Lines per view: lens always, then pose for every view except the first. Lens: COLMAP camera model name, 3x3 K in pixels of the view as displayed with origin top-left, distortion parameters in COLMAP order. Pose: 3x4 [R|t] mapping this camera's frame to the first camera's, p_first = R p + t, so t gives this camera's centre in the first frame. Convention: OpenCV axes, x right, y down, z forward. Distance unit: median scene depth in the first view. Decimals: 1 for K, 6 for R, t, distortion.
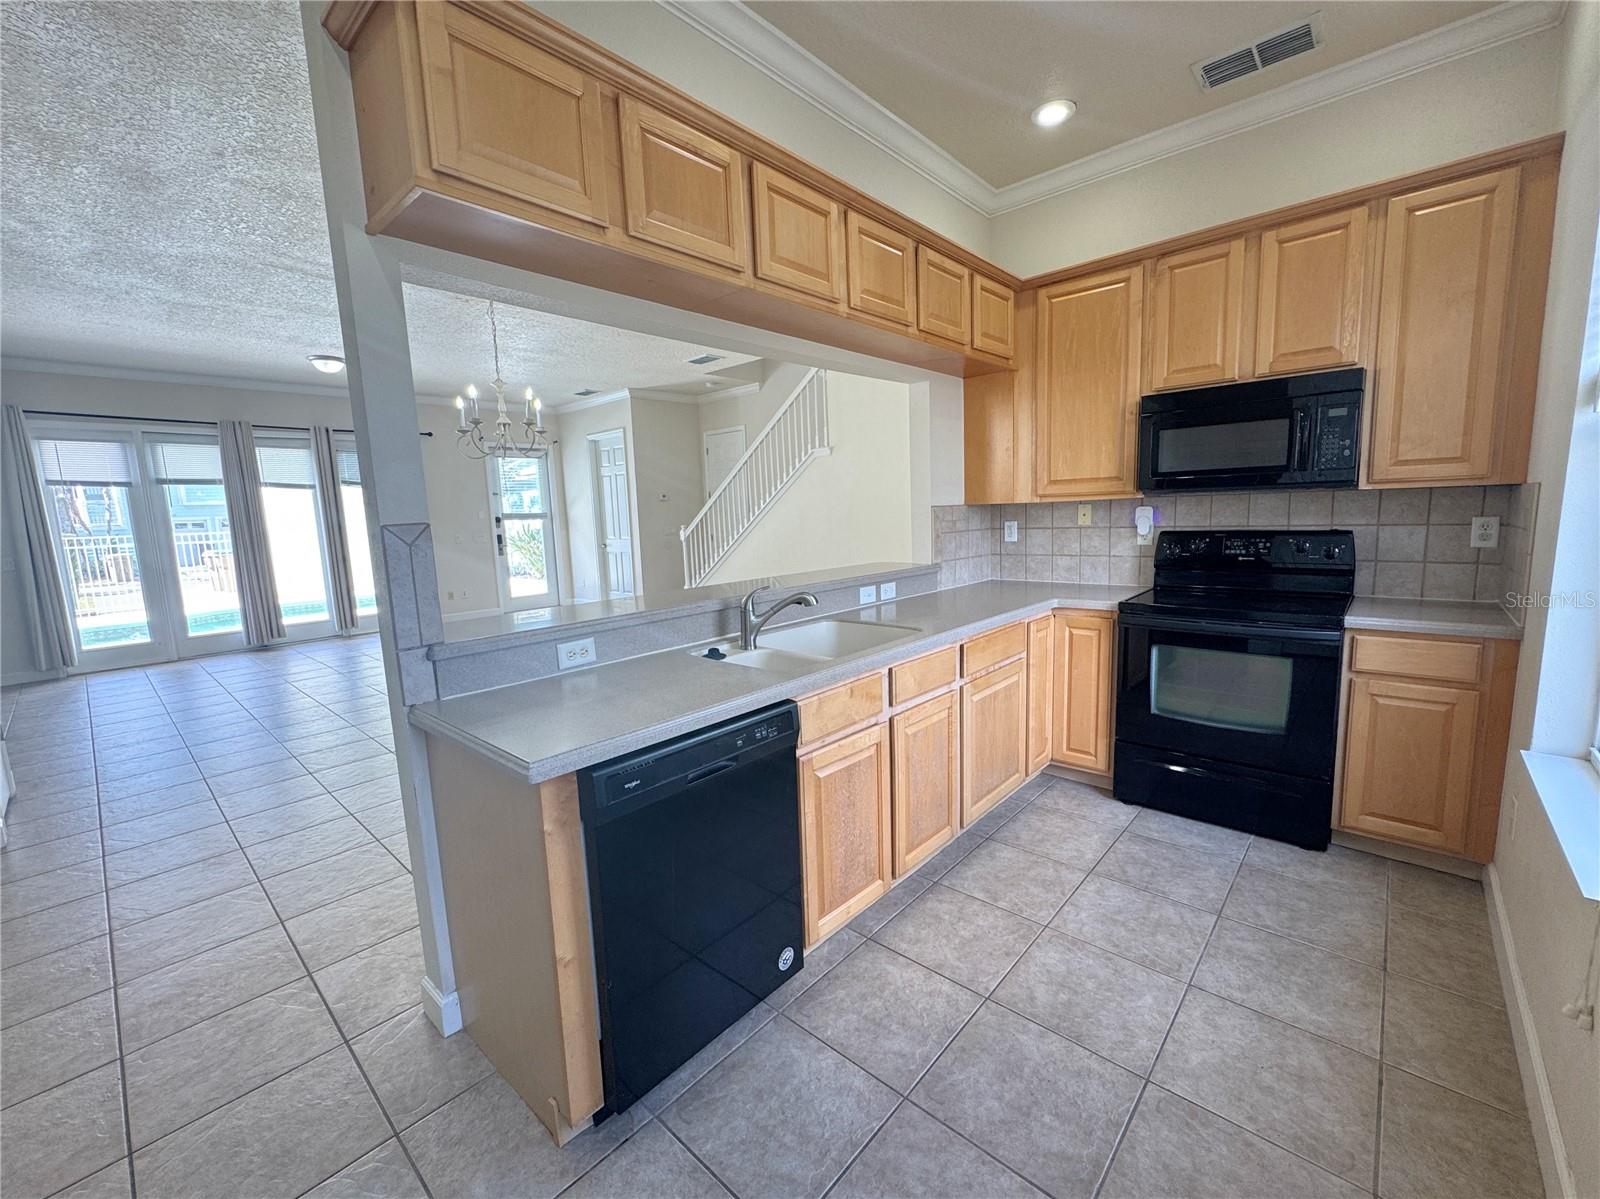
lens RADIAL K [[656.7, 0, 800.0], [0, 656.7, 599.5], [0, 0, 1]] dist [-0.002957, -0.000195]
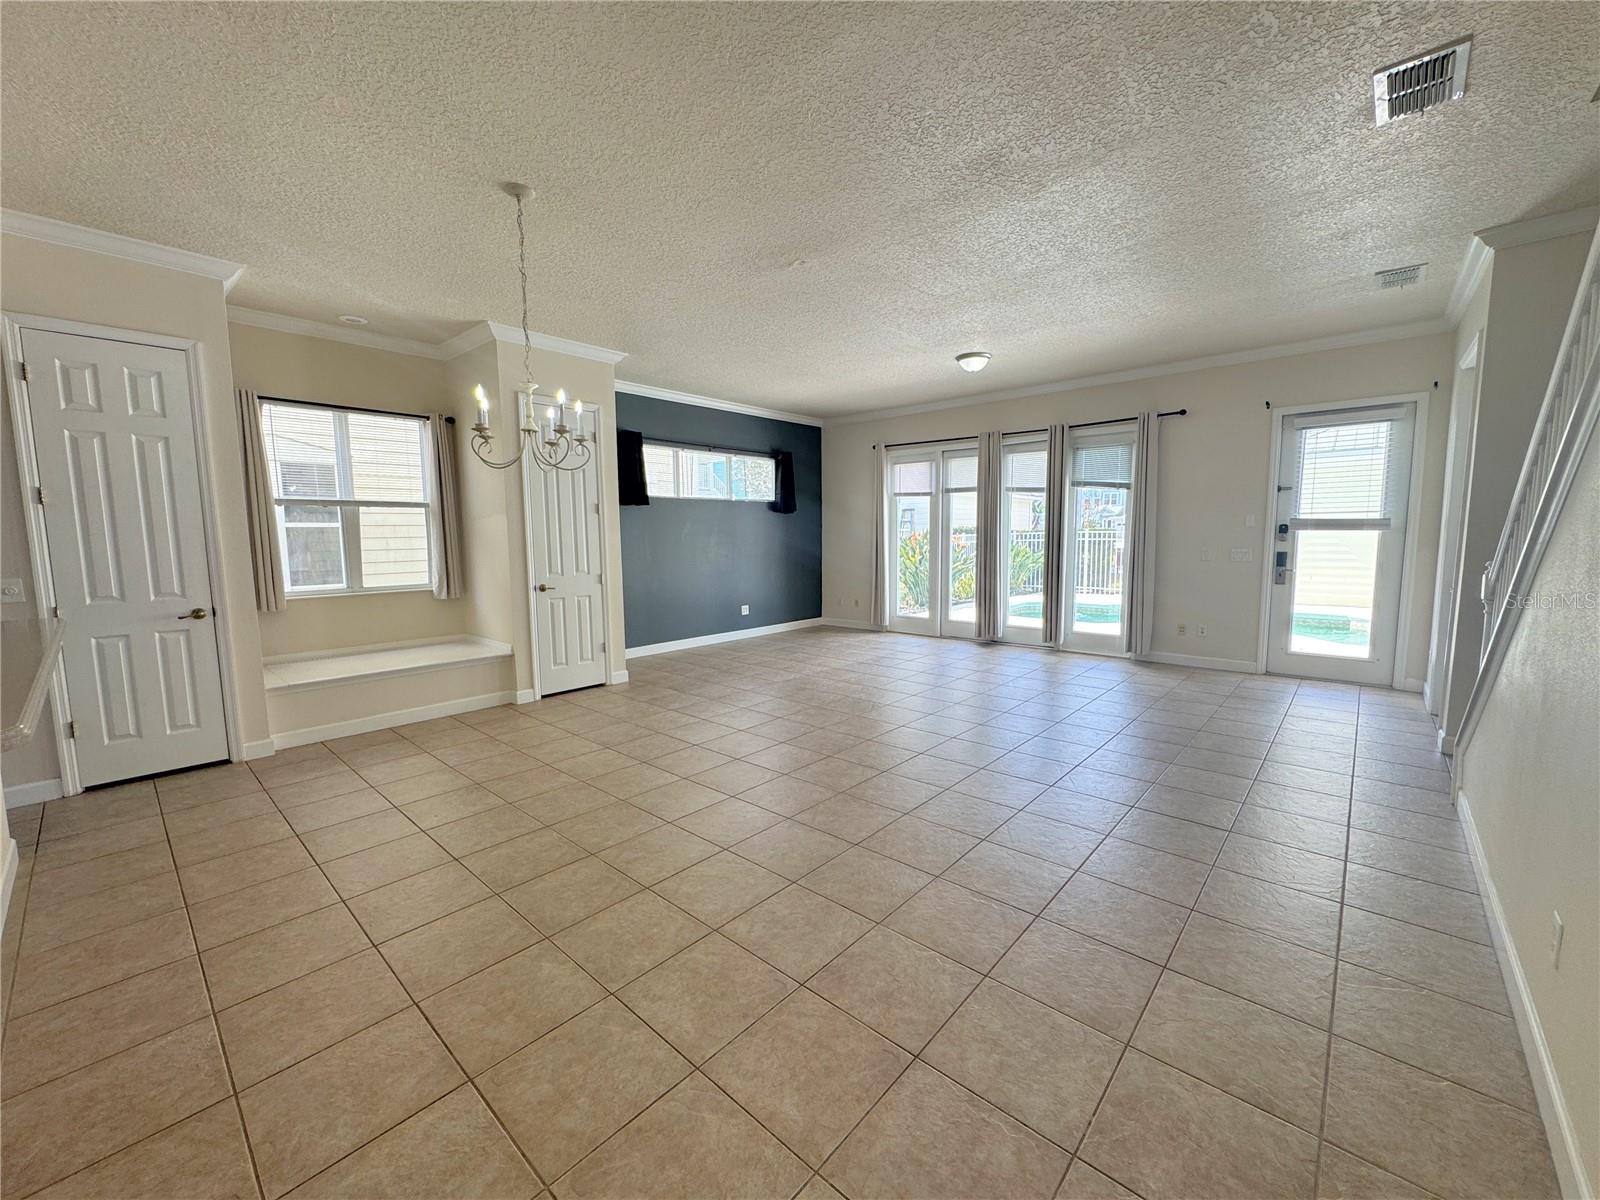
lens RADIAL K [[636.9, 0, 800.0], [0, 636.9, 600.0], [0, 0, 1]] dist [-0.000998, -0.000100]
pose [[0.003779, 0.141513, -0.989929, 0.452684], [-0.126312, 0.982075, 0.139908, -0.227451], [0.991983, 0.124511, 0.021586, 1.479032]]
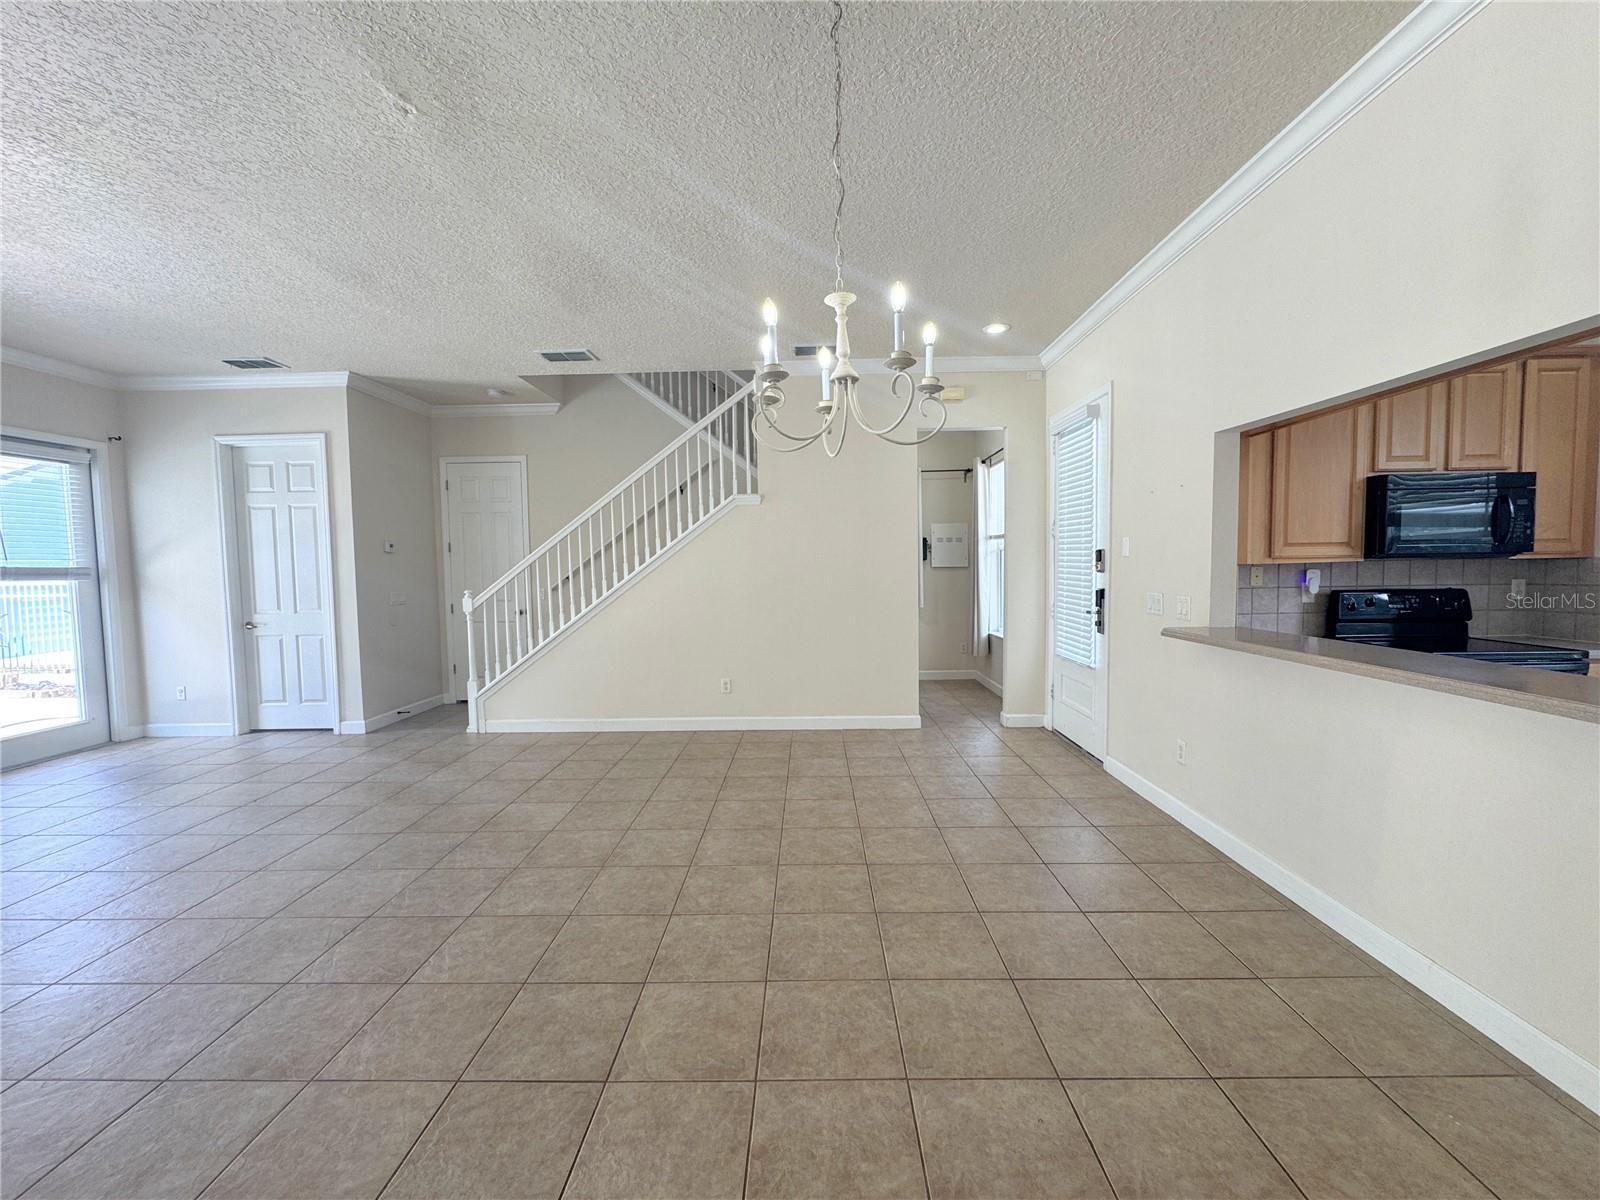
lens RADIAL K [[636.9, 0, 800.0], [0, 636.9, 600.0], [0, 0, 1]] dist [-0.000998, -0.000100]
pose [[0.752653, -0.012154, 0.658305, -0.862772], [0.078163, 0.994409, -0.071005, -0.077001], [-0.653761, 0.104898, 0.749395, 0.735038]]
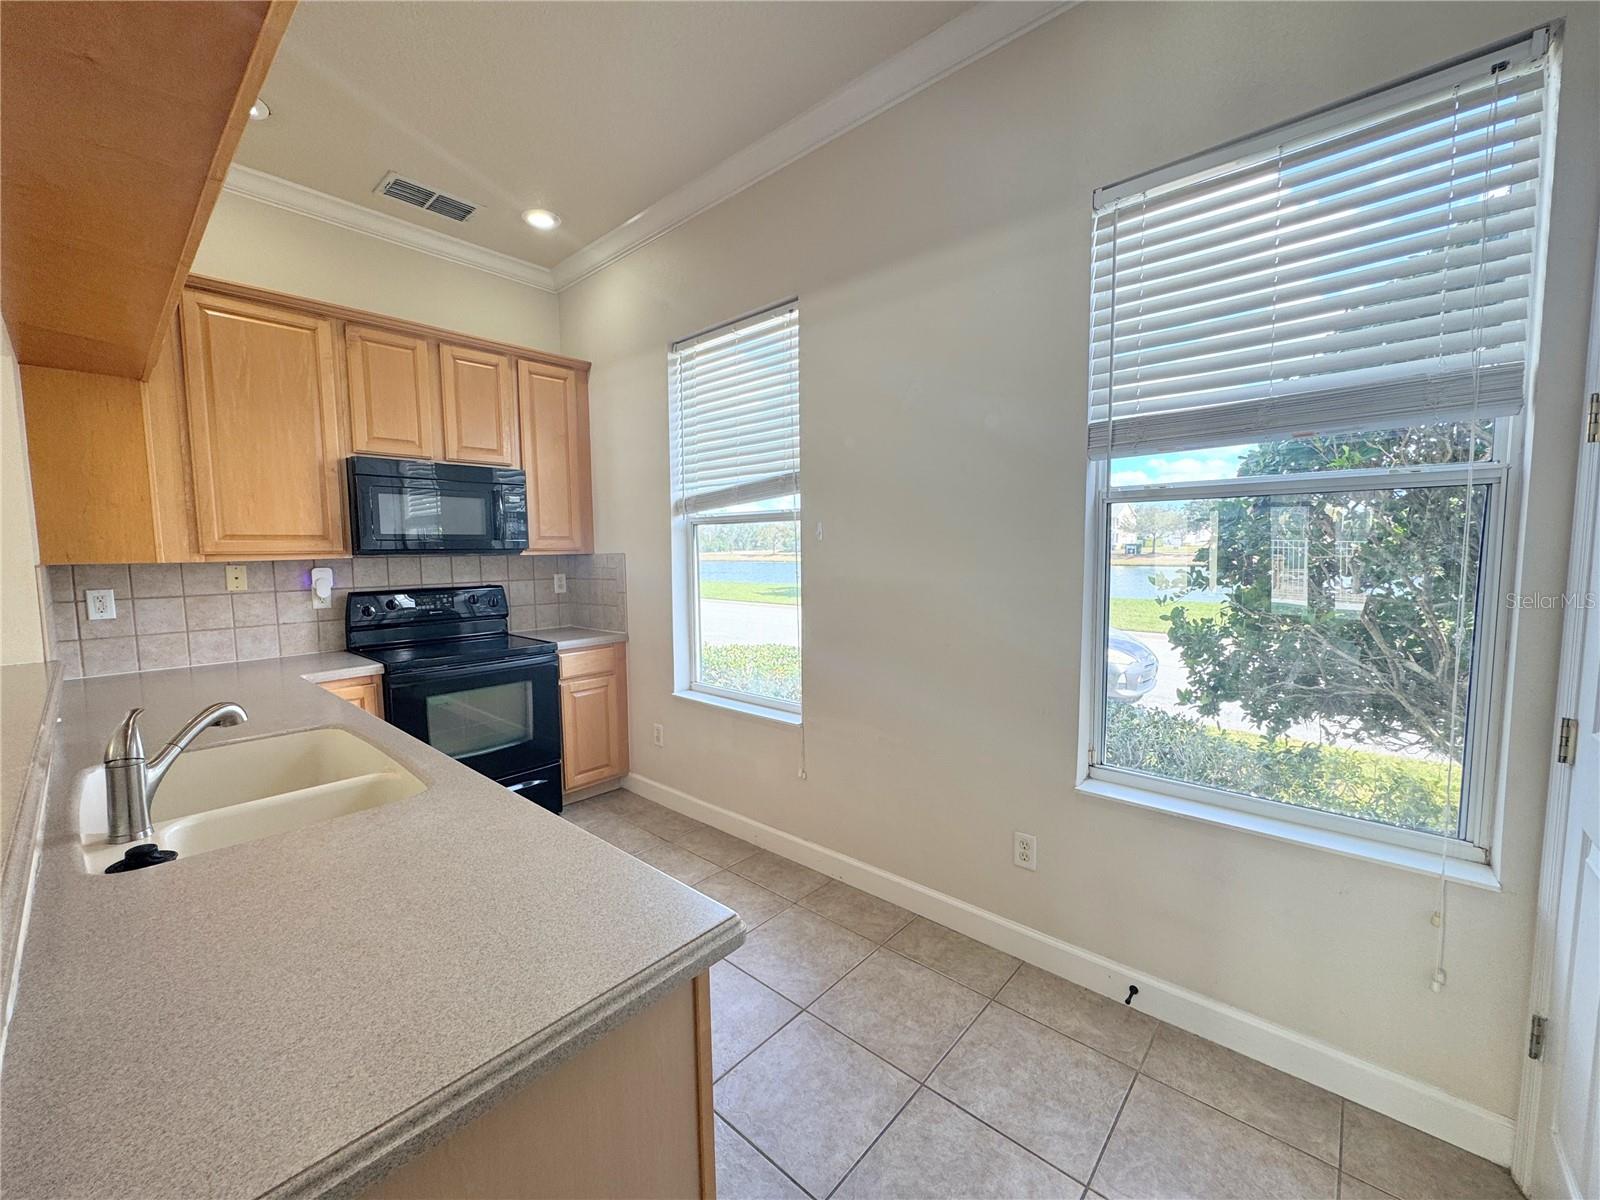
lens RADIAL K [[636.9, 0, 800.0], [0, 636.9, 600.0], [0, 0, 1]] dist [-0.000998, -0.000100]
pose [[-0.007248, -0.044272, 0.998993, -0.384046], [0.149342, 0.987768, 0.044859, -0.033561], [-0.988759, 0.149517, -0.000548, 0.317819]]
